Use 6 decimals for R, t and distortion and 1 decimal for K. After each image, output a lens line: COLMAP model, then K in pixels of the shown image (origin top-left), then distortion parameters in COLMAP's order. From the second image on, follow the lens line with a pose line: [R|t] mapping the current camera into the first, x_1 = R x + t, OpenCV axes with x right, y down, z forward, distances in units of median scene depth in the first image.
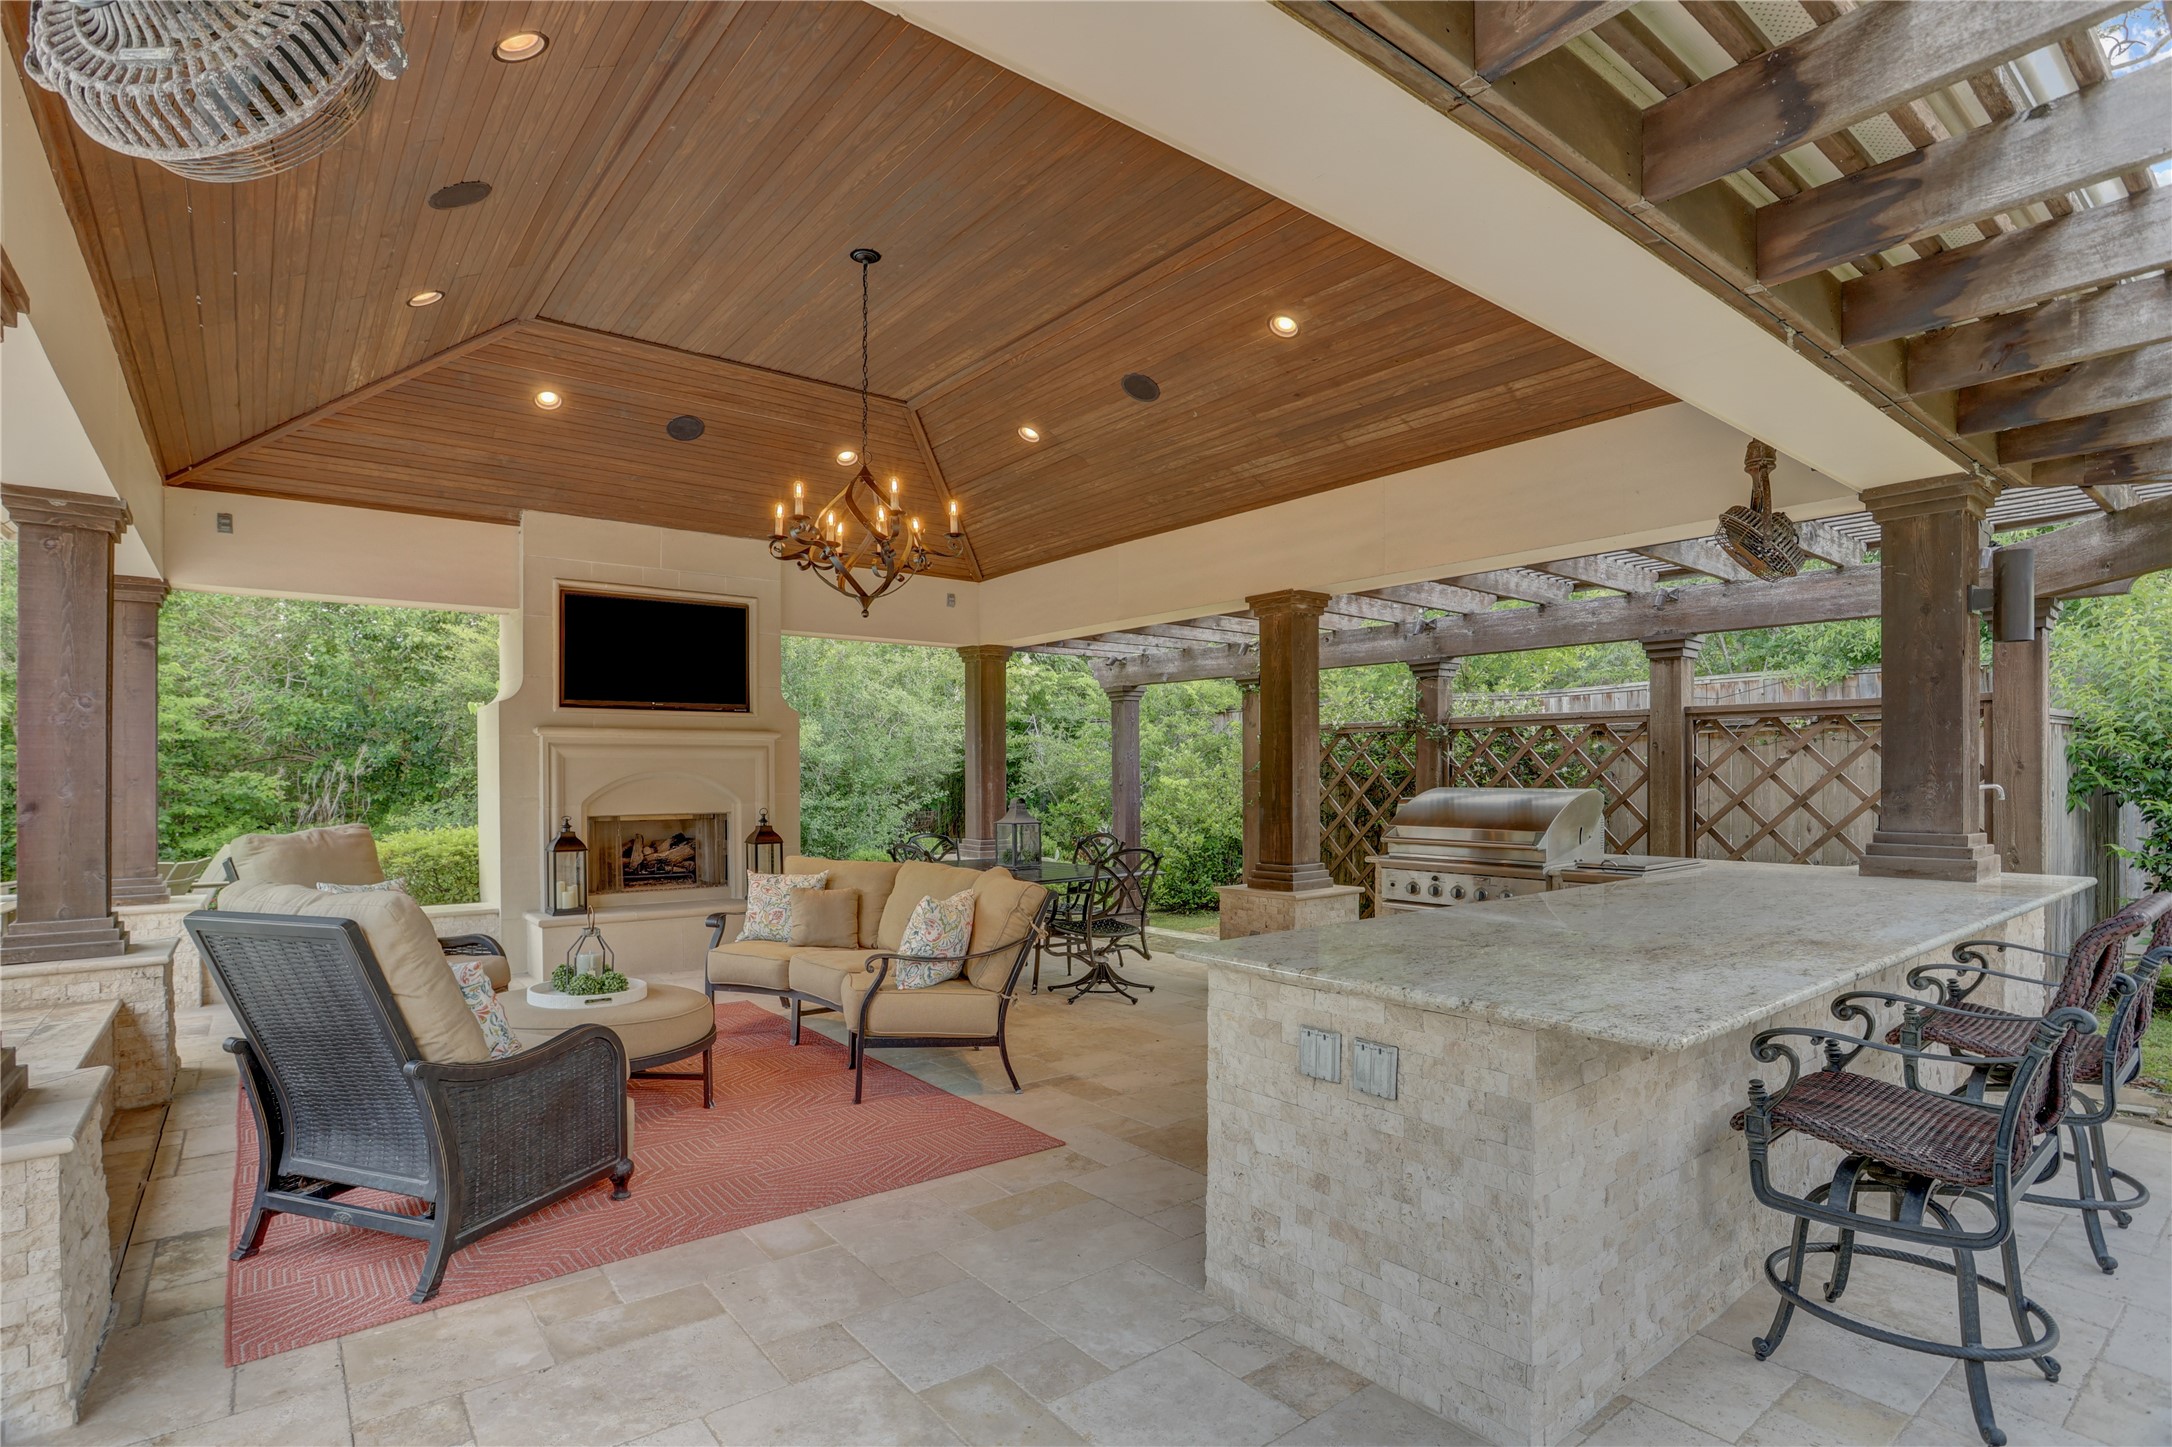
lens RADIAL K [[1095.5, 0, 1087.7], [0, 1095.5, 769.8], [0, 0, 1]] dist [-0.050825, 0.037885]
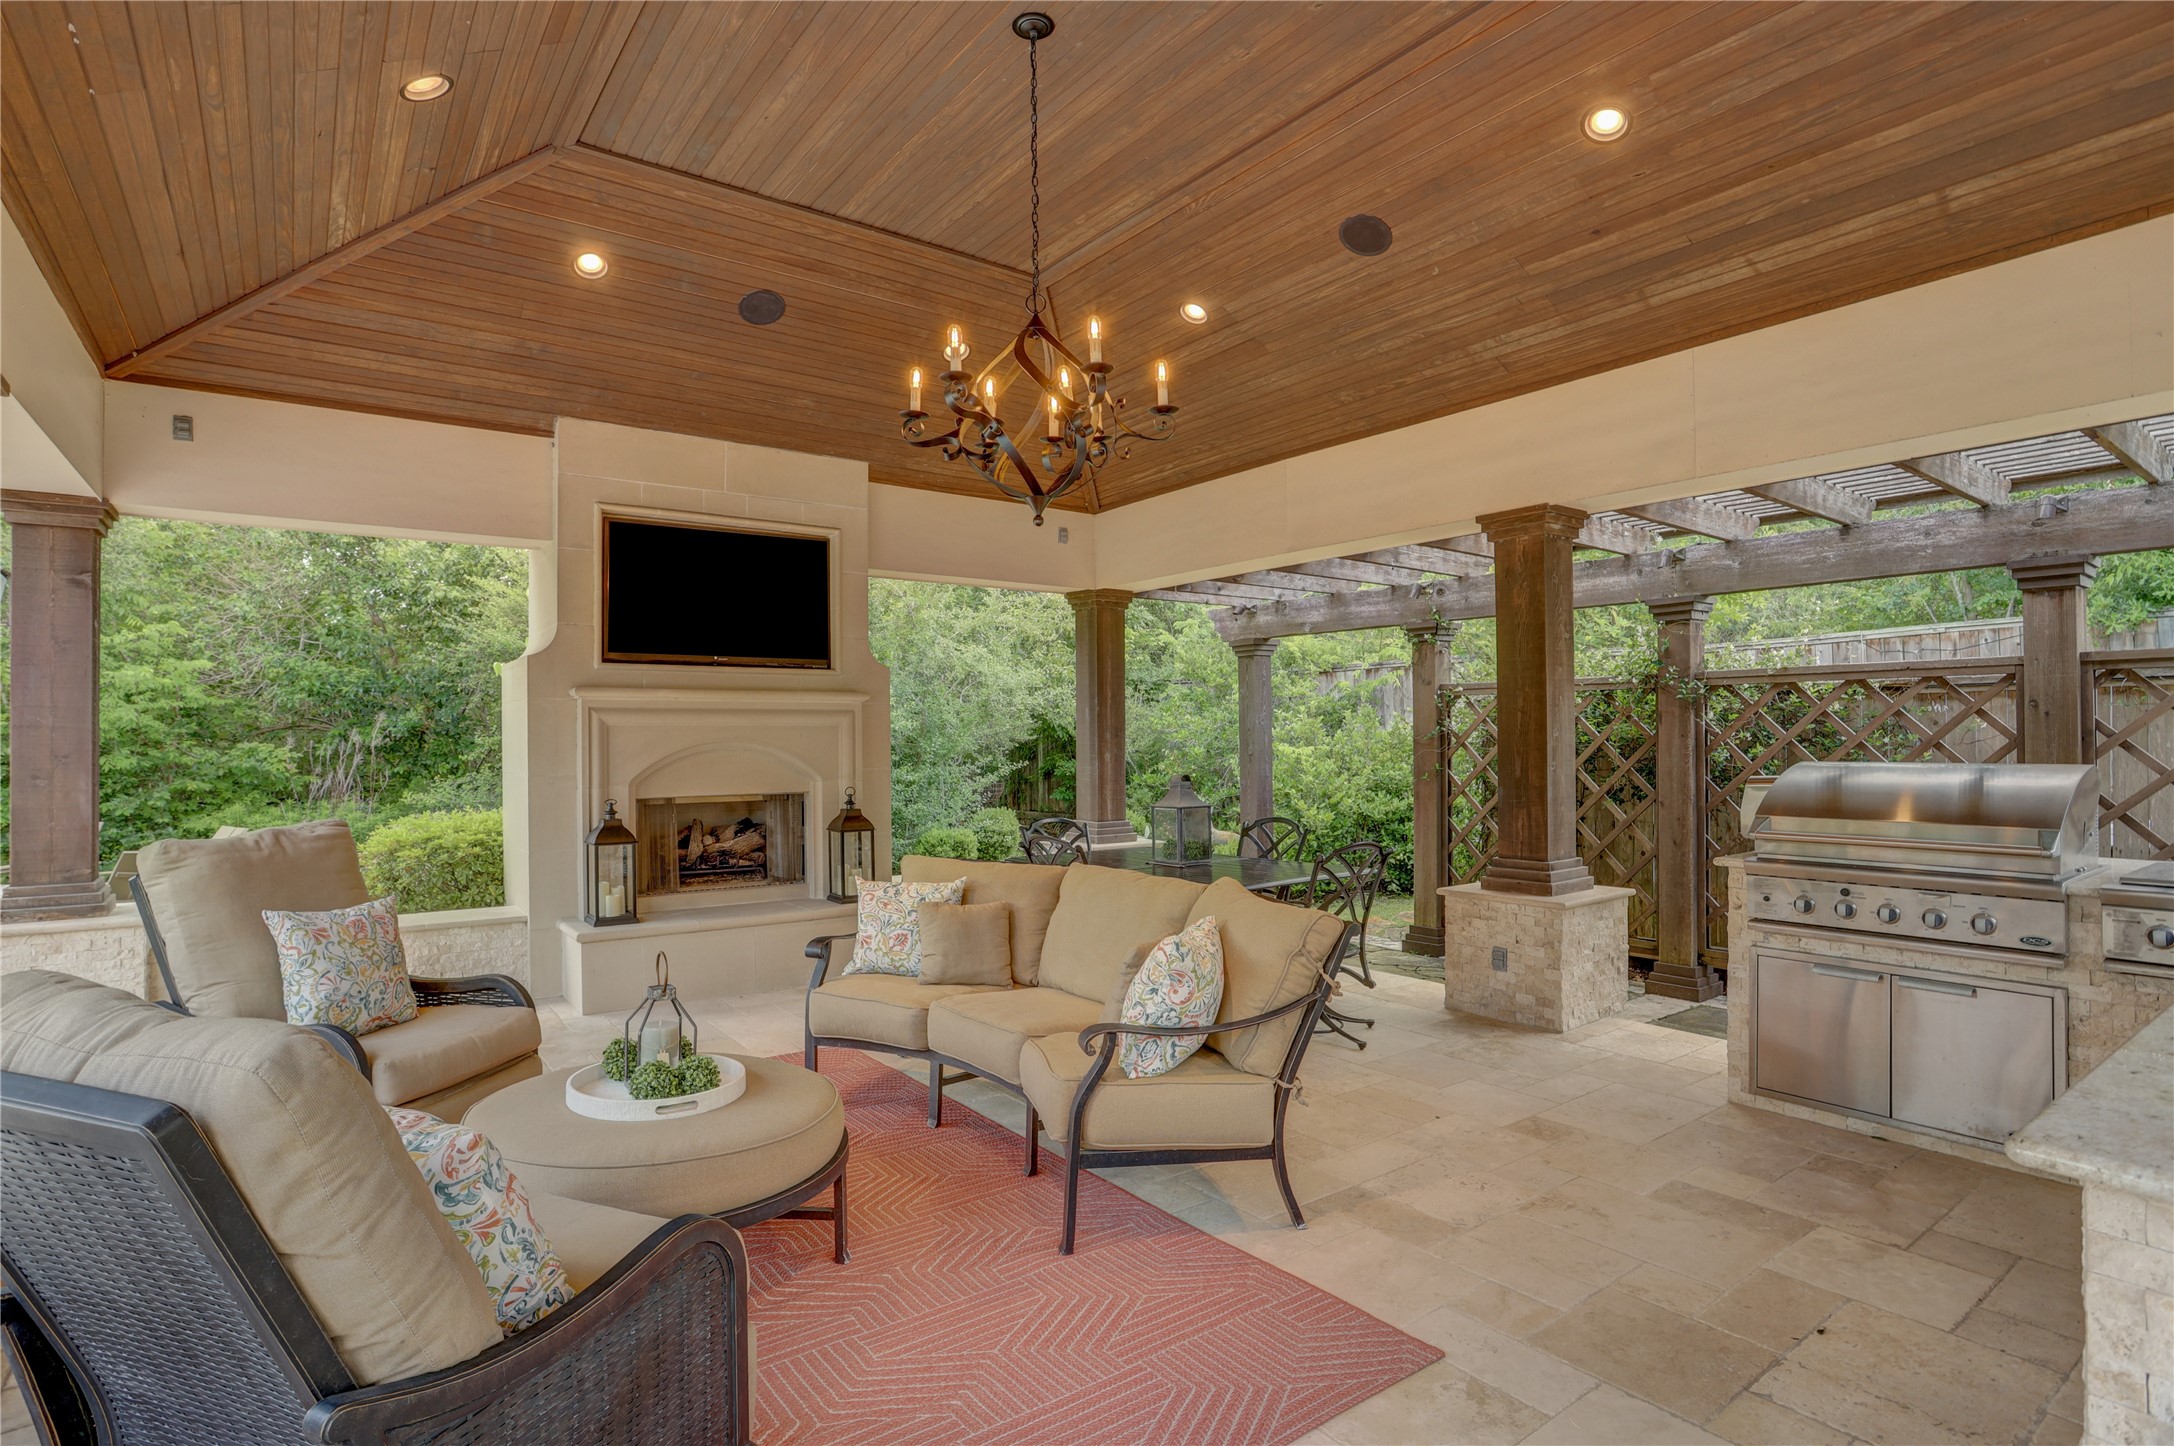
lens RADIAL K [[1103.2, 0, 1087.0], [0, 1103.2, 723.0], [0, 0, 1]] dist [-0.057887, 0.038896]
pose [[0.999649, -0.004346, -0.026129, -0.117437], [0.004053, 0.999928, -0.011255, -0.002923], [0.026176, 0.011145, 0.999595, 0.221431]]
